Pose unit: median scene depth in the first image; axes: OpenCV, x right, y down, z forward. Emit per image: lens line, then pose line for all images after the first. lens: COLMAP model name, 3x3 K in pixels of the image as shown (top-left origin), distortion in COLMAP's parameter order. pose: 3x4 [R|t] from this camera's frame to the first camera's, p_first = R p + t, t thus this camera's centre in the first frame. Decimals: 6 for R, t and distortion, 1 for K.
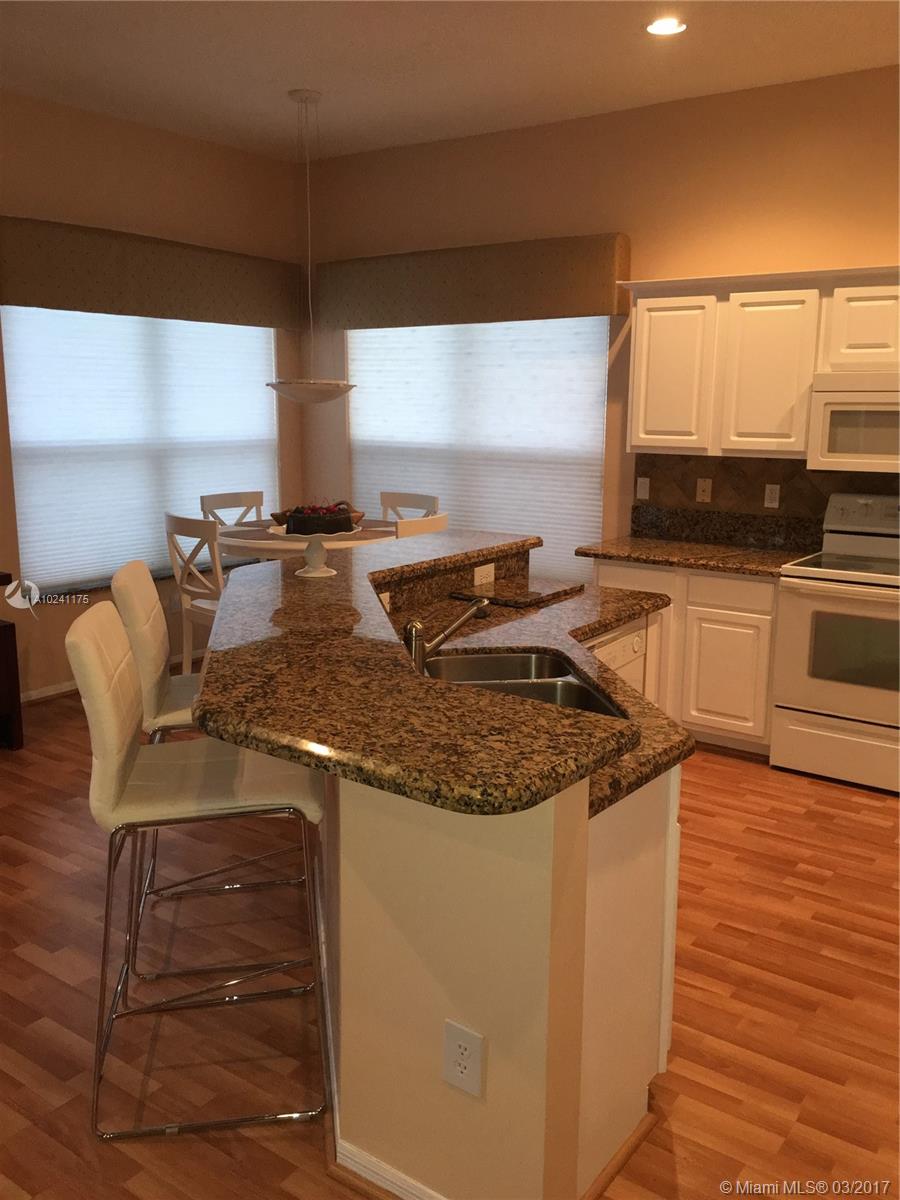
lens RADIAL K [[1022.7, 0, 450.0], [0, 1022.7, 600.0], [0, 0, 1]] dist [0.150736, -0.170865]
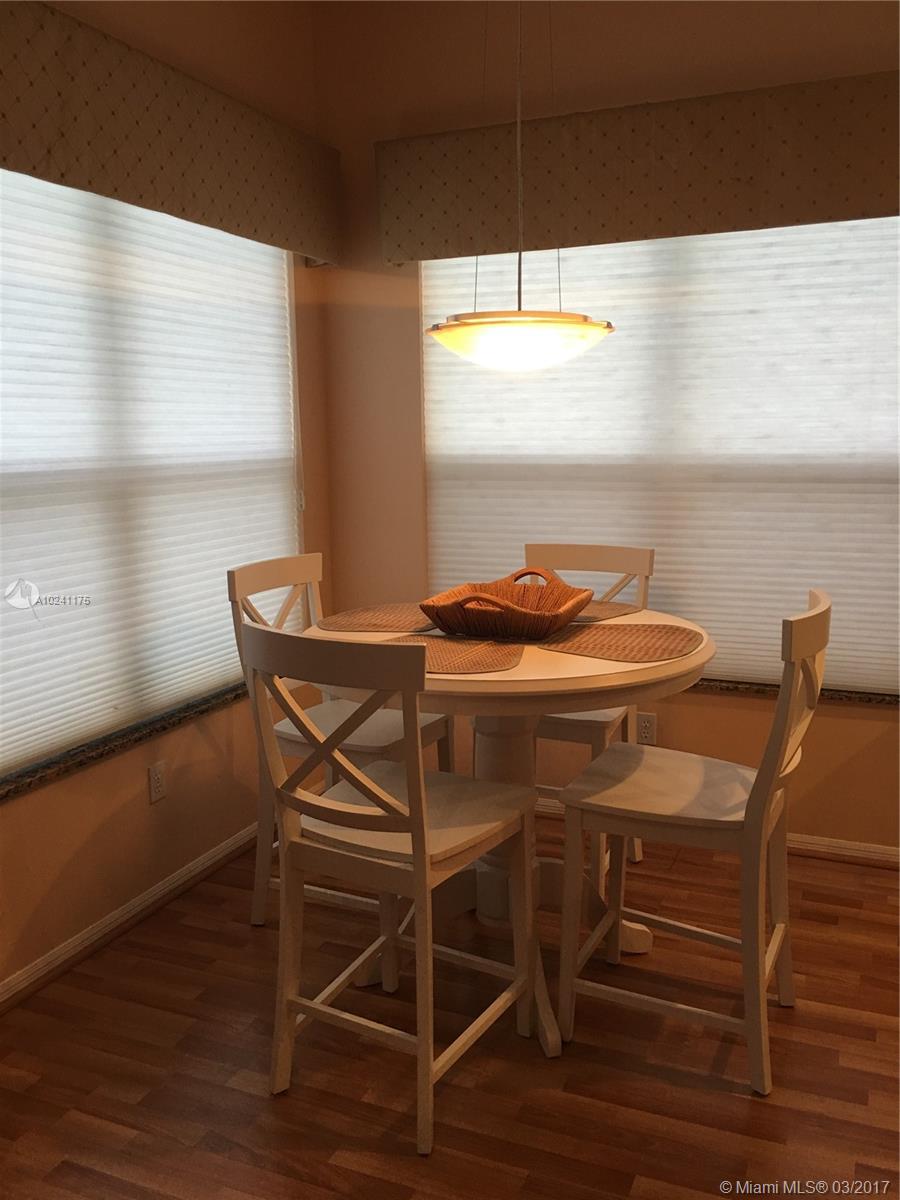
lens RADIAL K [[1022.7, 0, 450.0], [0, 1022.7, 600.0], [0, 0, 1]] dist [0.150736, -0.170865]
pose [[0.972240, -0.054394, 0.227575, -0.230850], [0.060922, 0.997905, -0.021754, -0.063915], [-0.225915, 0.035015, 0.973517, 0.455814]]
